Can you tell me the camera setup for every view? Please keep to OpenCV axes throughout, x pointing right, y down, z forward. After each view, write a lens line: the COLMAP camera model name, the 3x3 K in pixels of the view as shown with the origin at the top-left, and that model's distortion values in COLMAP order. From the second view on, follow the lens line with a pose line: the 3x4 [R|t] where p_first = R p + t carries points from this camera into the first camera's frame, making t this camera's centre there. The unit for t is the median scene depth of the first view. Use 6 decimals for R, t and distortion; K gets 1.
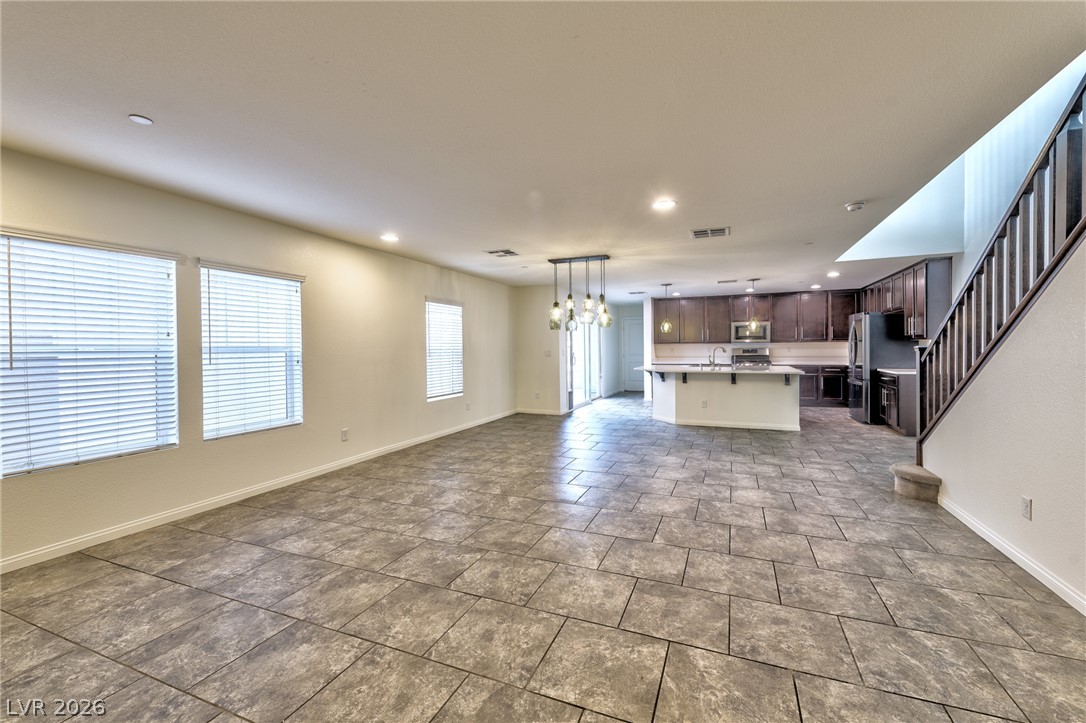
lens RADIAL K [[440.7, 0, 544.2], [0, 440.7, 355.0], [0, 0, 1]] dist [0.000030, -0.000074]
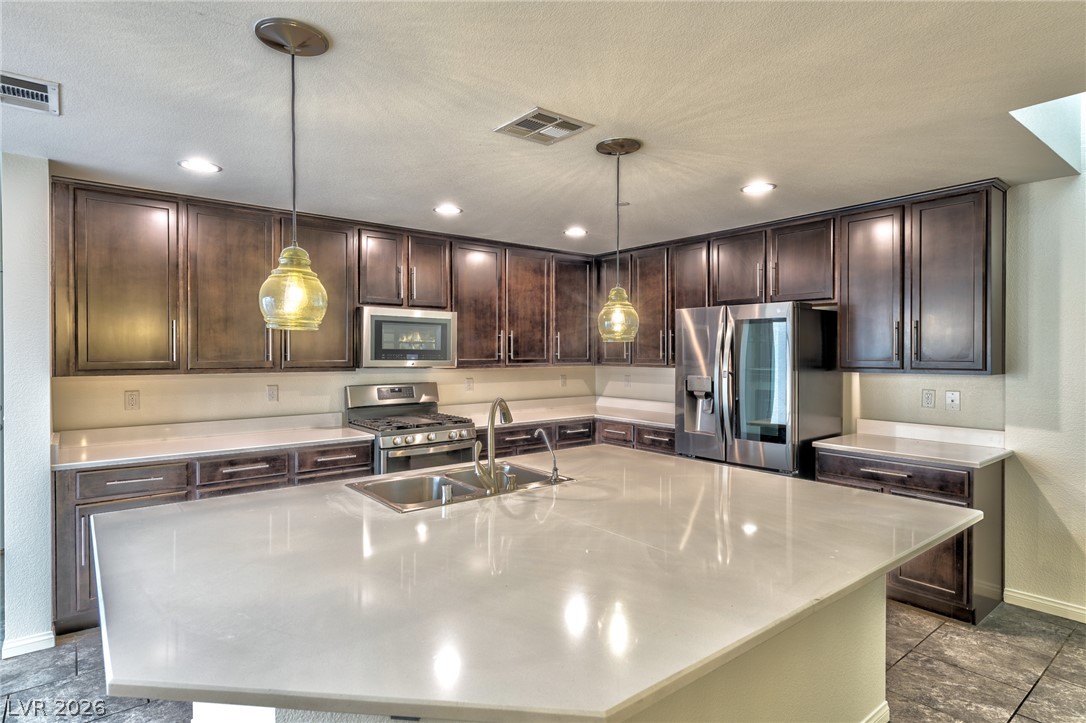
lens RADIAL K [[593.9, 0, 543.0], [0, 593.9, 361.5], [0, 0, 1]] dist [-0.054415, -0.000024]
pose [[0.480923, -0.002879, 0.876758, 0.156955], [0.007731, 0.999970, -0.000957, -0.045323], [-0.876729, 0.007239, 0.480931, 0.971545]]
